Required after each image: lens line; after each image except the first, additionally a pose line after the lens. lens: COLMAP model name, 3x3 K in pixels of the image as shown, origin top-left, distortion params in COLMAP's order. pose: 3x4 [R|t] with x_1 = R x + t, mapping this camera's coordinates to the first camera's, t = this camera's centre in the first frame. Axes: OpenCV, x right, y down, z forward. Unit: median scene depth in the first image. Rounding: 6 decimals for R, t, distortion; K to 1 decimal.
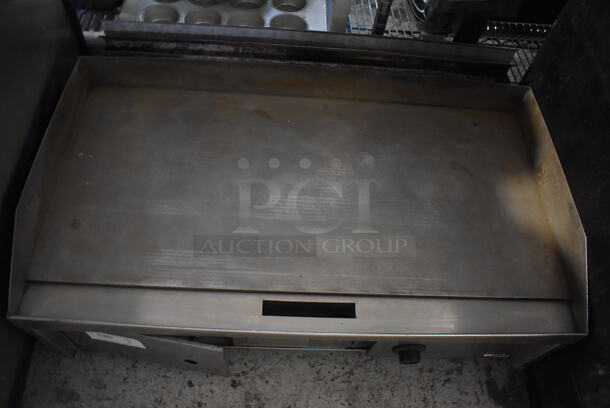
lens RADIAL K [[470.5, 0, 303.6], [0, 470.5, 205.0], [0, 0, 1]] dist [-0.097908, 0.014411]
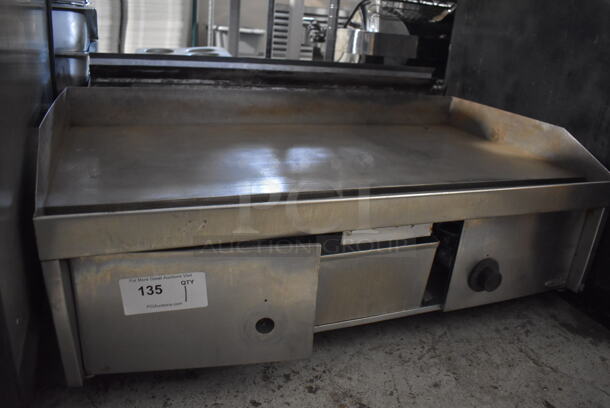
lens RADIAL K [[470.5, 0, 303.5], [0, 470.5, 208.3], [0, 0, 1]] dist [-0.097908, 0.014411]
pose [[0.930546, -0.143823, 0.336747, -0.367507], [0.307938, 0.804975, -0.507138, 0.523461], [-0.198136, 0.575613, 0.793355, 0.255499]]
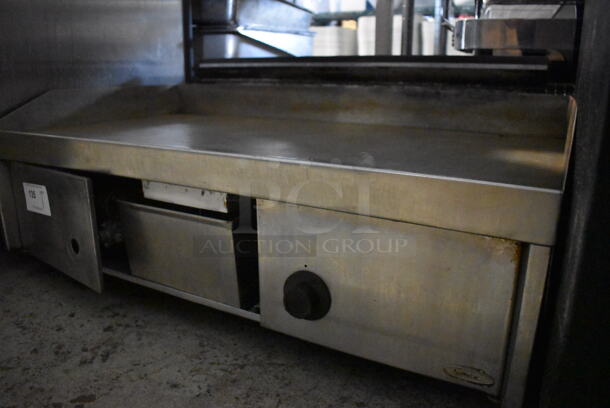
lens RADIAL K [[470.5, 0, 306.1], [0, 470.5, 205.0], [0, 0, 1]] dist [-0.097908, 0.014411]
pose [[0.873160, 0.056220, -0.484181, 0.501856], [-0.370679, 0.721627, -0.584681, 0.563846], [0.316527, 0.689995, 0.650936, 0.460014]]
